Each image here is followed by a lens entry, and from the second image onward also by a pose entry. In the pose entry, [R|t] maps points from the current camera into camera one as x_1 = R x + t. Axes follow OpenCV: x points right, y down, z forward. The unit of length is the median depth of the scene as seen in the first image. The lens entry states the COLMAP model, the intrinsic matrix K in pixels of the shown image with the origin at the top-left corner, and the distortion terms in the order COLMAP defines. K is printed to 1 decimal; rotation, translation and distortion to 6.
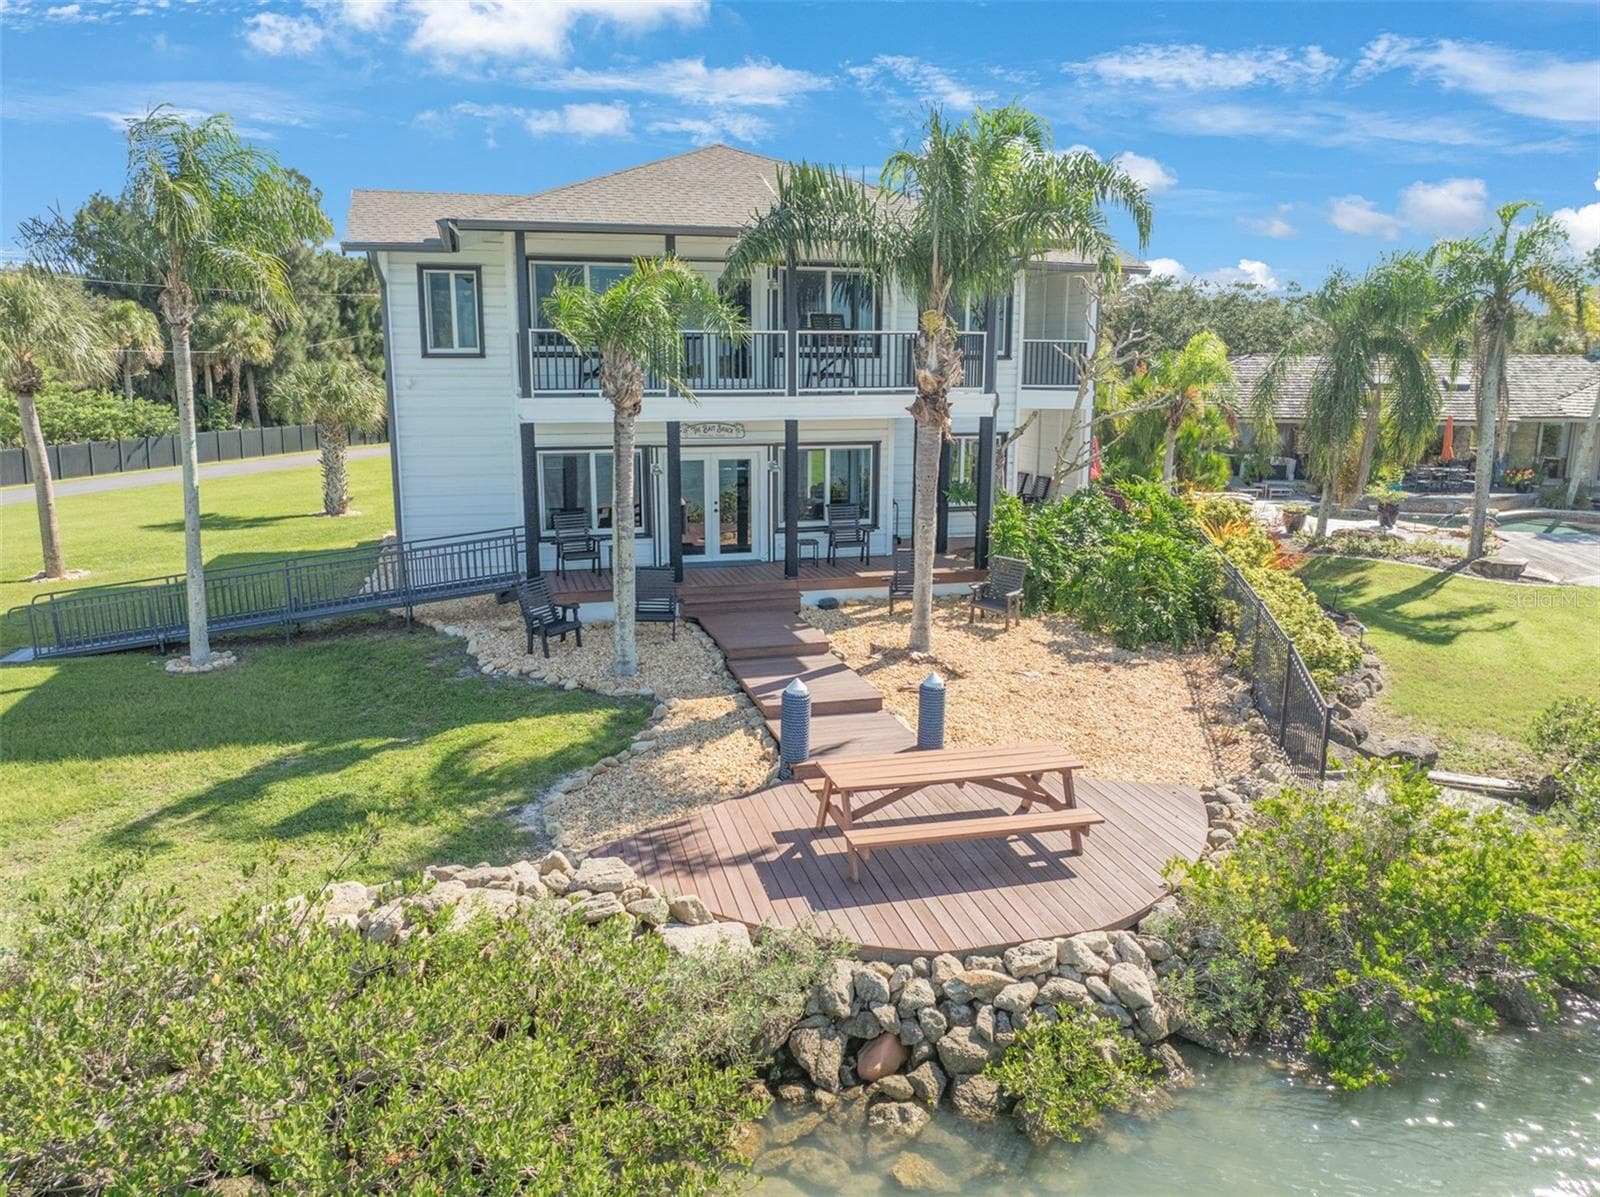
lens RADIAL K [[1108.3, 0, 800.0], [0, 1108.3, 598.5], [0, 0, 1]] dist [-0.009394, -0.003640]
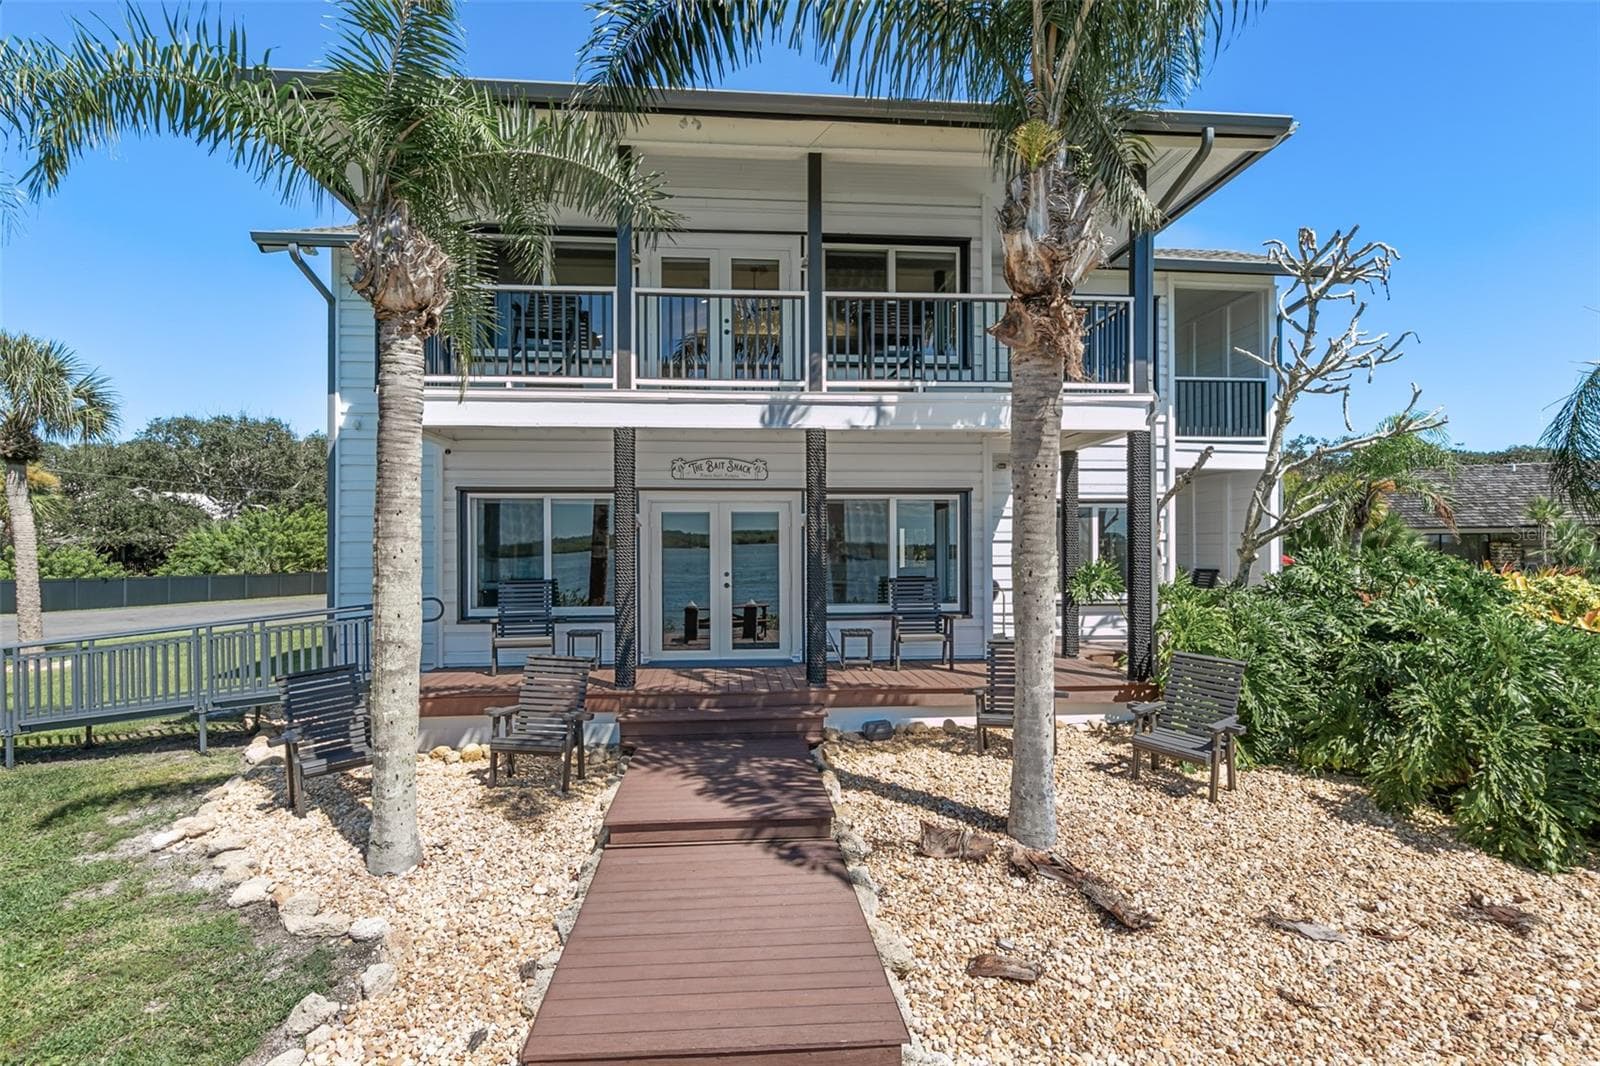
lens RADIAL K [[847.1, 0, 800.0], [0, 847.1, 533.0], [0, 0, 1]] dist [0.001420, -0.000046]
pose [[0.984744, -0.005521, -0.173925, 0.061498], [-0.031879, 0.976857, -0.211505, -0.001319], [0.171067, 0.213823, 0.961777, 0.500443]]
